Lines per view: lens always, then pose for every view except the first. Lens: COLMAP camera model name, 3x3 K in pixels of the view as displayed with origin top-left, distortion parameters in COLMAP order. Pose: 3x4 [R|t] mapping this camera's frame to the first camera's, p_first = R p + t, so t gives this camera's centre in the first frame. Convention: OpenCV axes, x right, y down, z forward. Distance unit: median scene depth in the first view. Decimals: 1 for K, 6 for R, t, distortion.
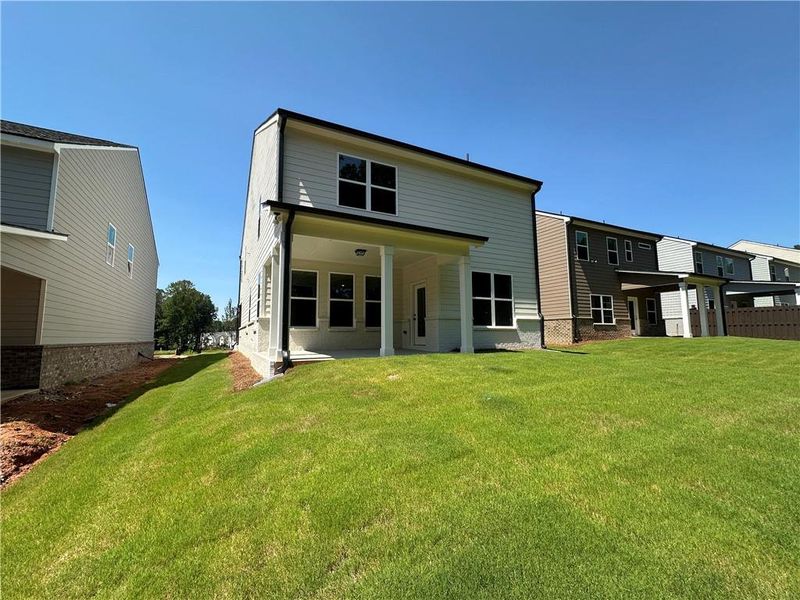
lens RADIAL K [[343.9, 0, 396.6], [0, 343.9, 301.3], [0, 0, 1]] dist [0.000936, 0.000195]
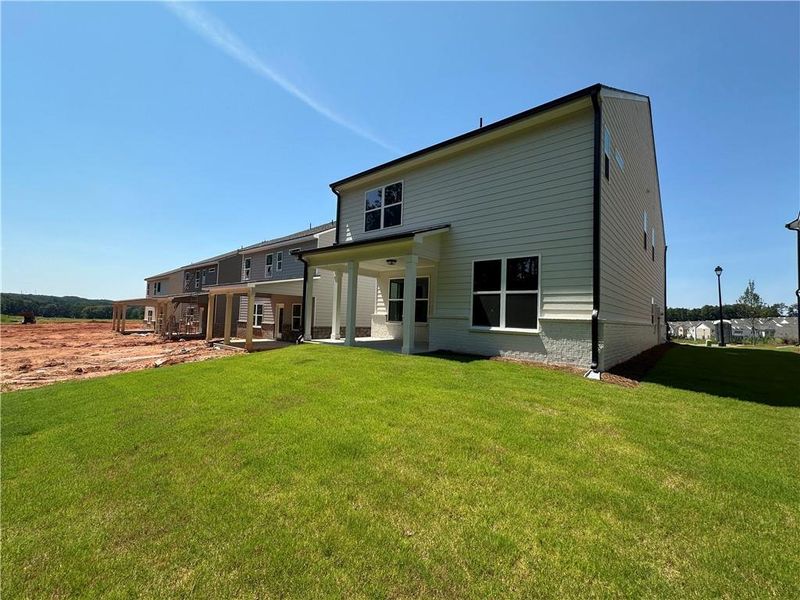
lens RADIAL K [[343.7, 0, 400.5], [0, 343.7, 298.9], [0, 0, 1]] dist [0.000609, -0.000159]
pose [[0.370084, -0.030789, -0.928488, 0.898298], [0.060189, 0.998145, -0.009108, 0.000817], [0.927047, -0.052514, 0.371250, 0.494351]]
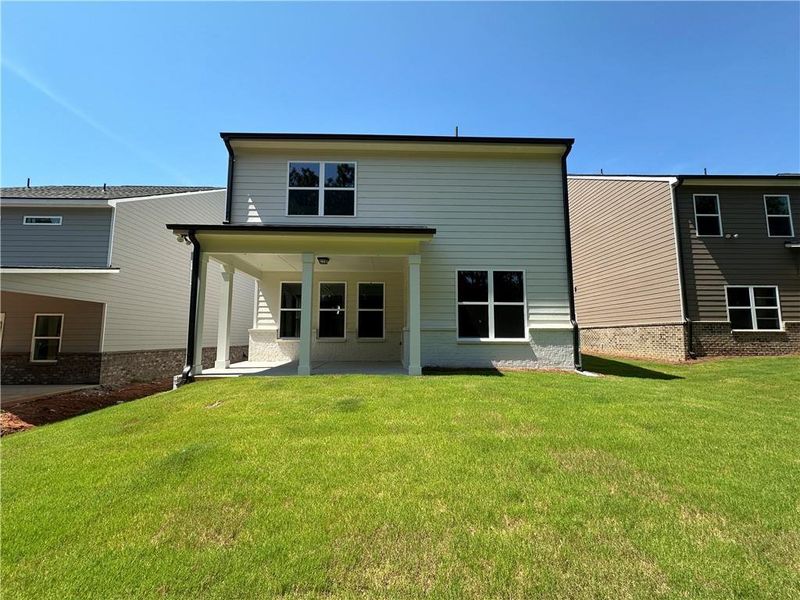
lens RADIAL K [[340.8, 0, 401.4], [0, 340.8, 300.7], [0, 0, 1]] dist [0.004069, 0.000622]
pose [[0.904450, -0.037472, -0.424930, 0.420730], [0.036280, 0.999282, -0.010900, -0.011903], [0.425033, -0.005558, 0.905161, 0.207783]]
